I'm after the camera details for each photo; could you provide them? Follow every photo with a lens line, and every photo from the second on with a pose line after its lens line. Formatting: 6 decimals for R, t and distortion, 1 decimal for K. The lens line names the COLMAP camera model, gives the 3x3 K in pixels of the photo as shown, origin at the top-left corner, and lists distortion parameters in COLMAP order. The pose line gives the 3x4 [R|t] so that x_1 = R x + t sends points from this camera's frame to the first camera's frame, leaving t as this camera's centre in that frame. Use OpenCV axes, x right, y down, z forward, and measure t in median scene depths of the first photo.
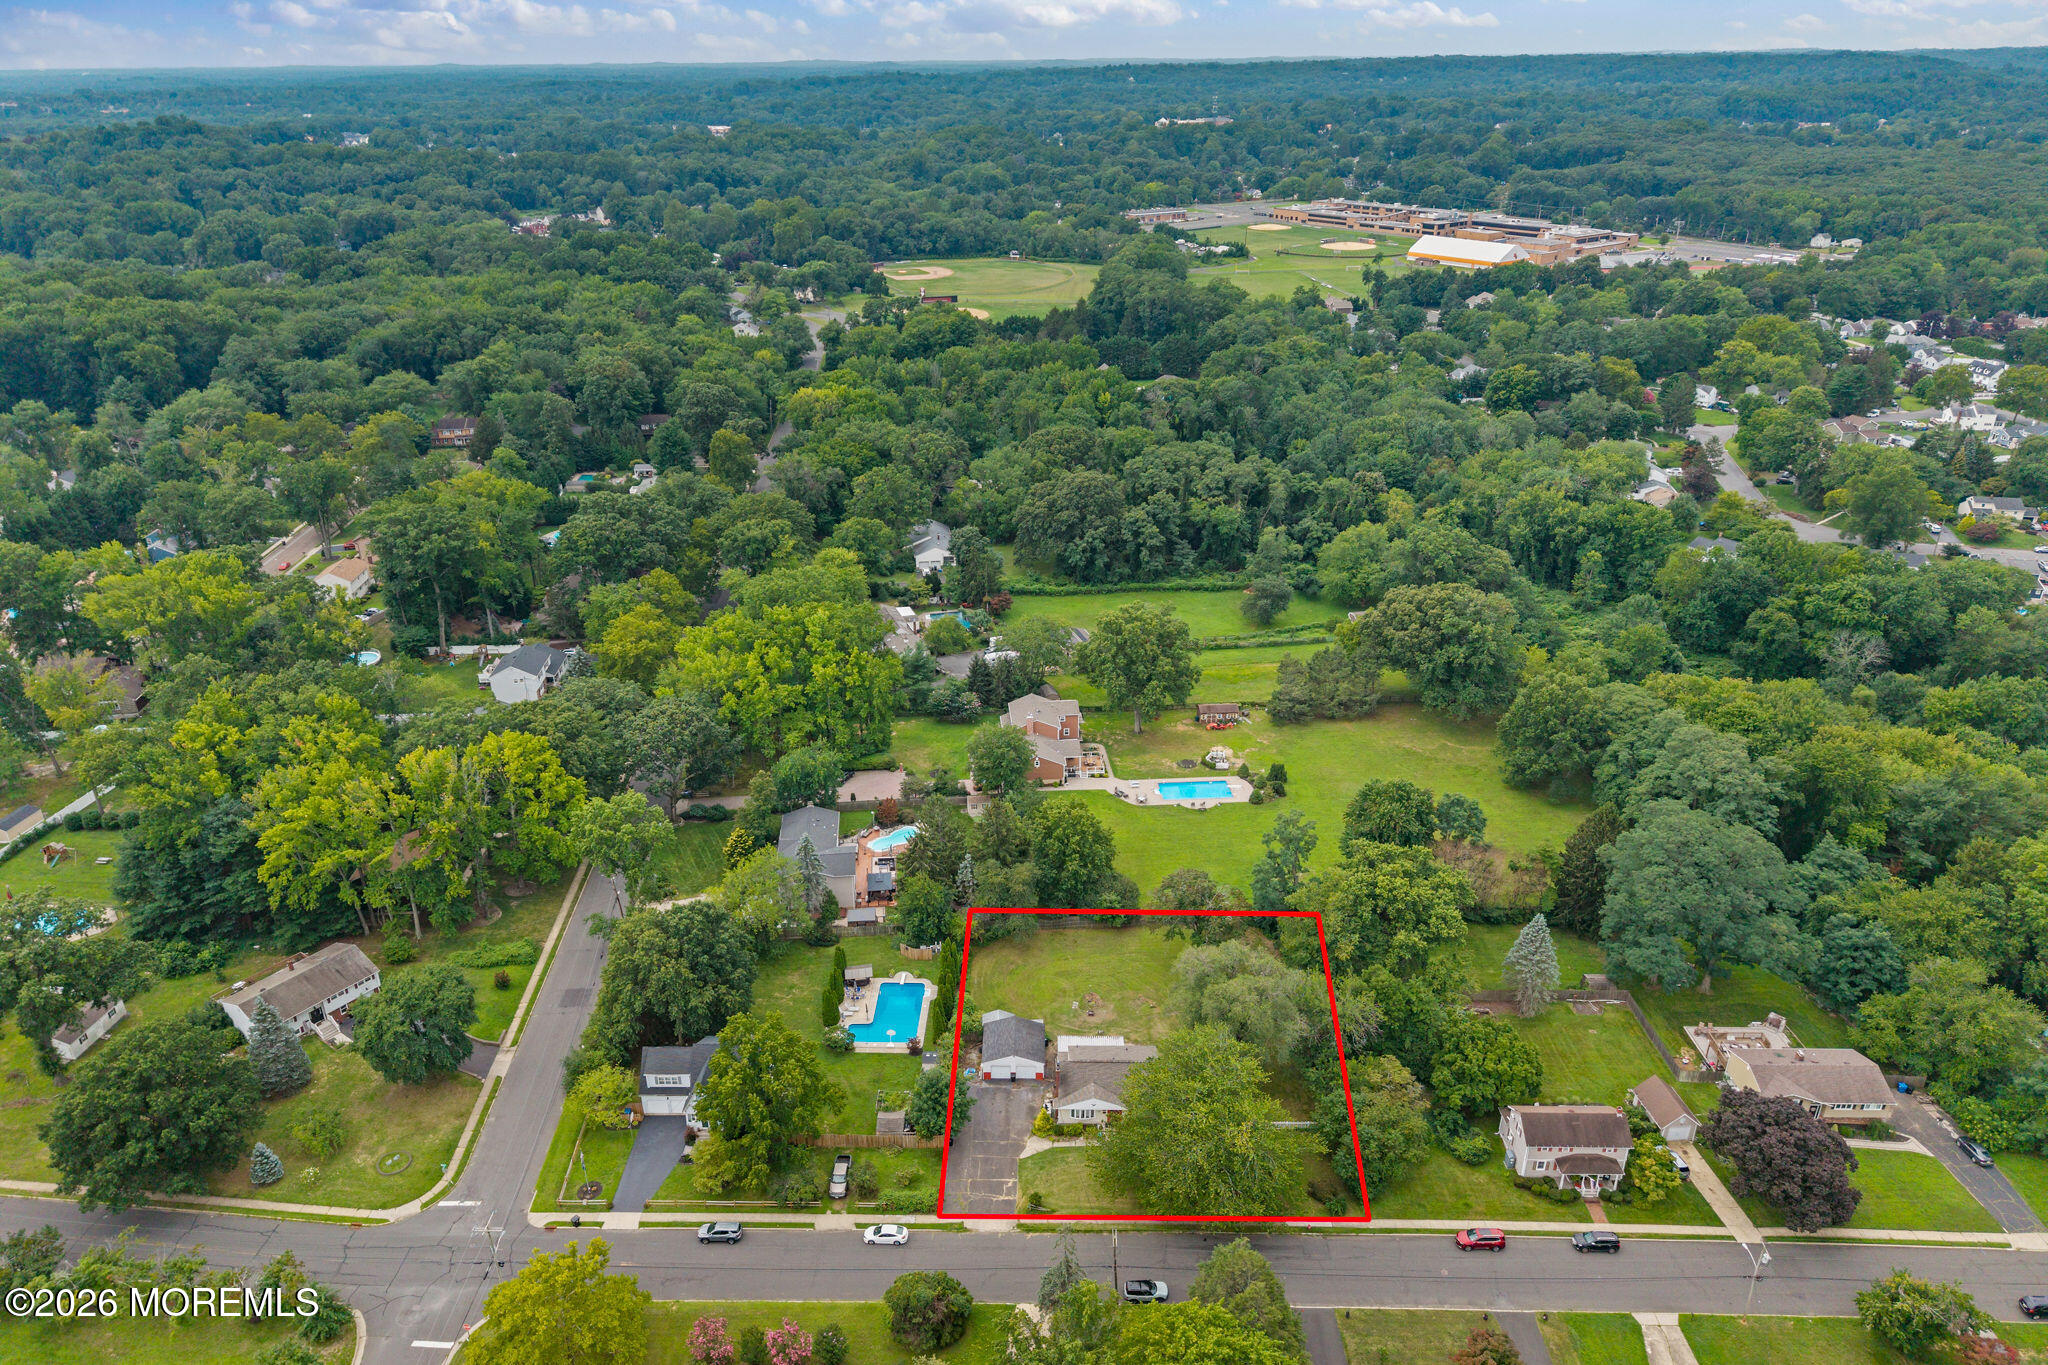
lens RADIAL K [[1339.8, 0, 1024.0], [0, 1339.8, 682.5], [0, 0, 1]] dist [0.129365, -0.318674]
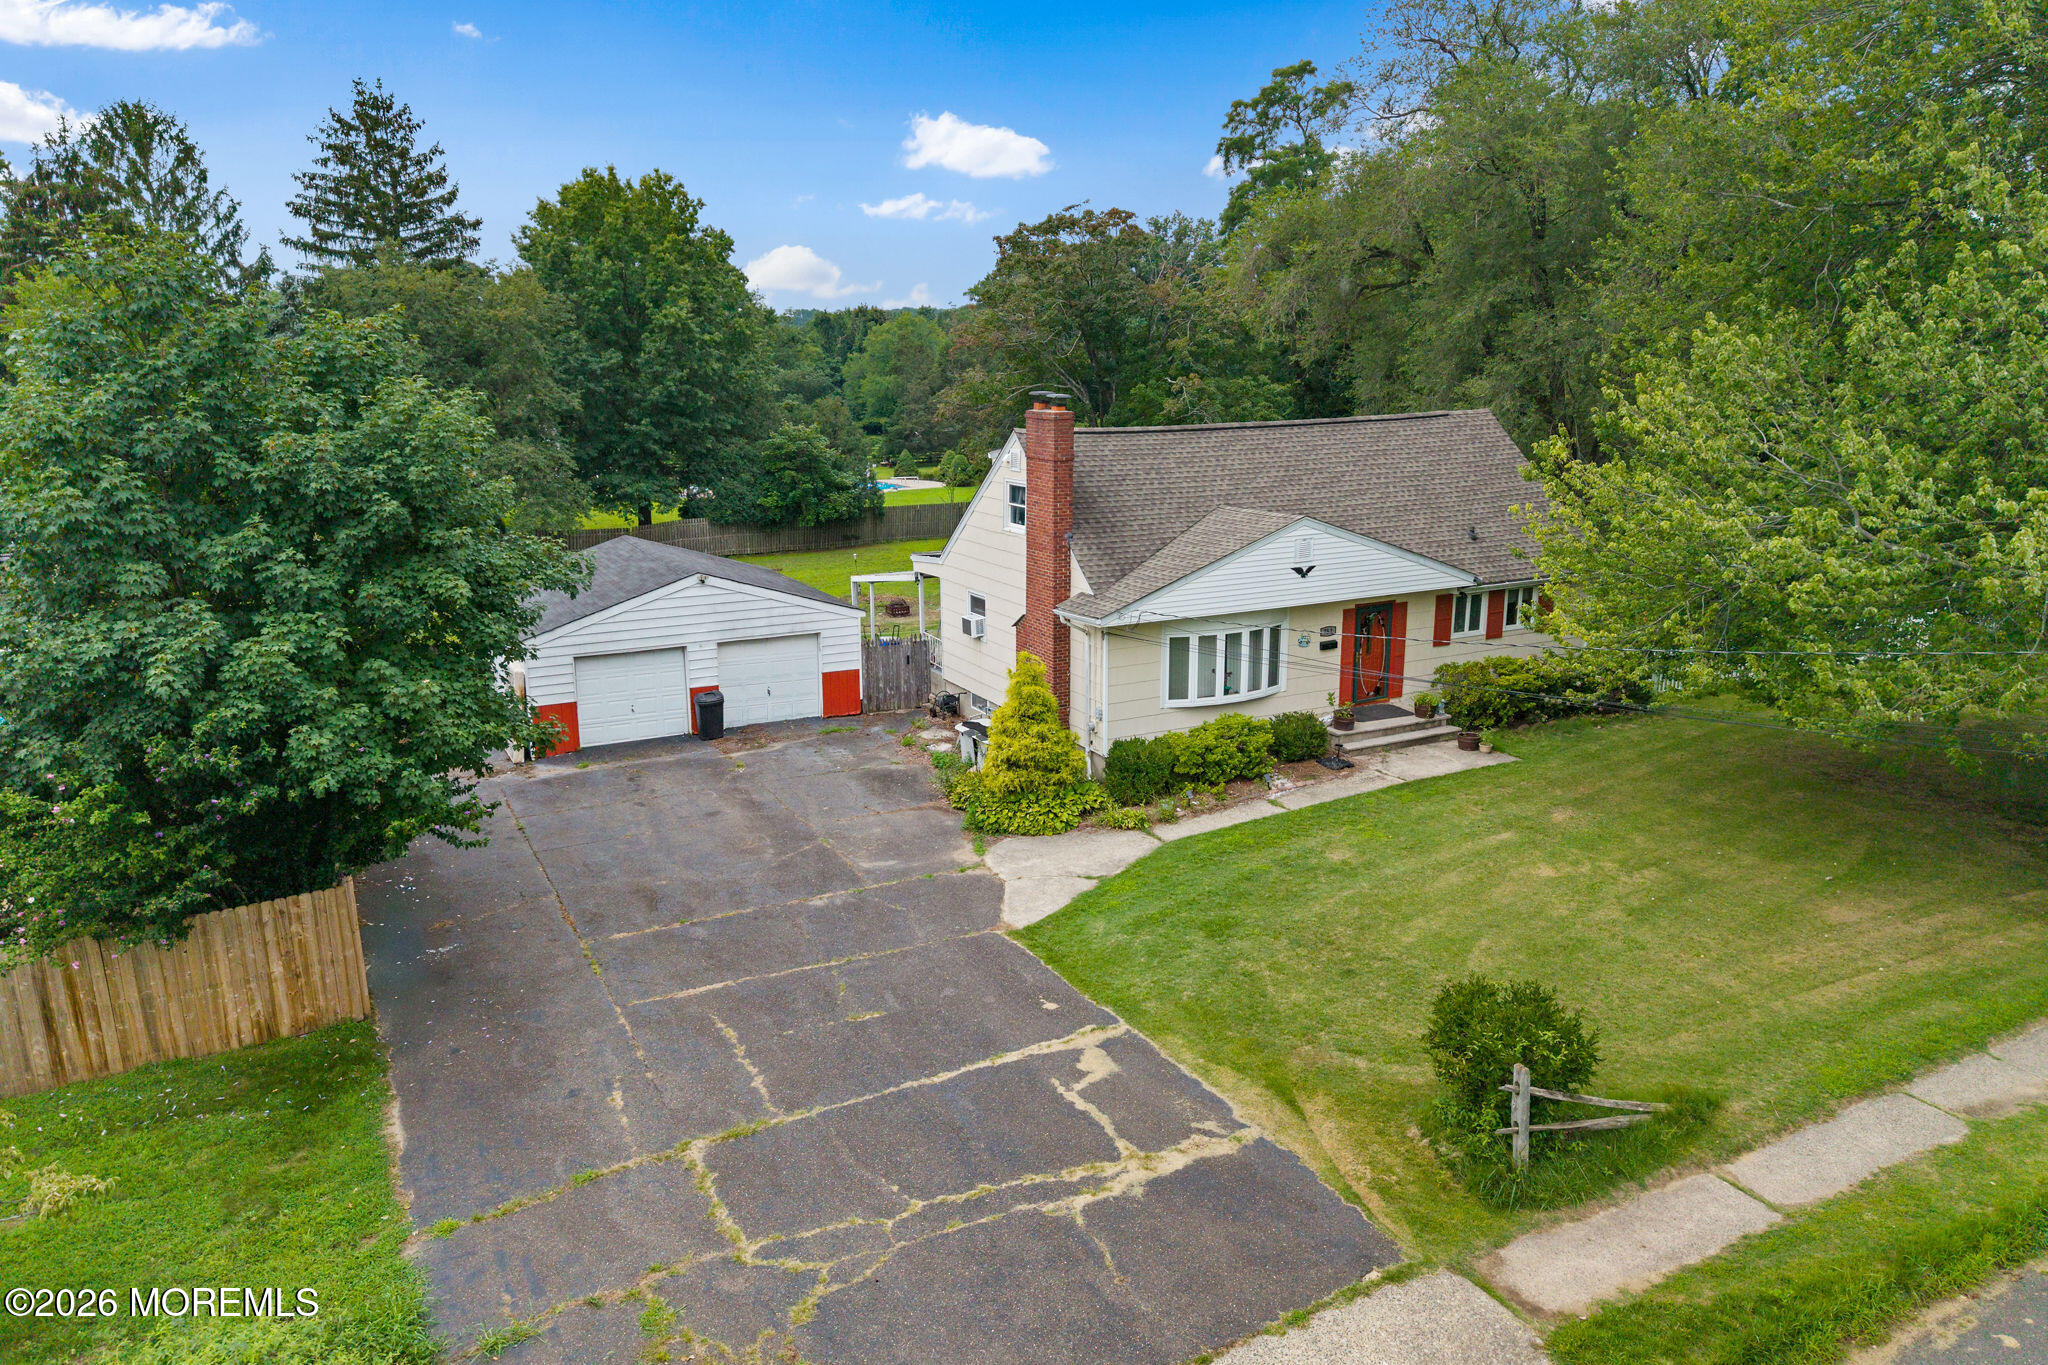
lens RADIAL K [[1351.3, 0, 1009.8], [0, 1351.3, 678.6], [0, 0, 1]] dist [0.068472, -0.082726]
pose [[0.884126, -0.114248, 0.453066, -0.053803], [0.200623, 0.968536, -0.147268, 0.316947], [-0.421986, 0.221099, 0.879229, 0.805558]]
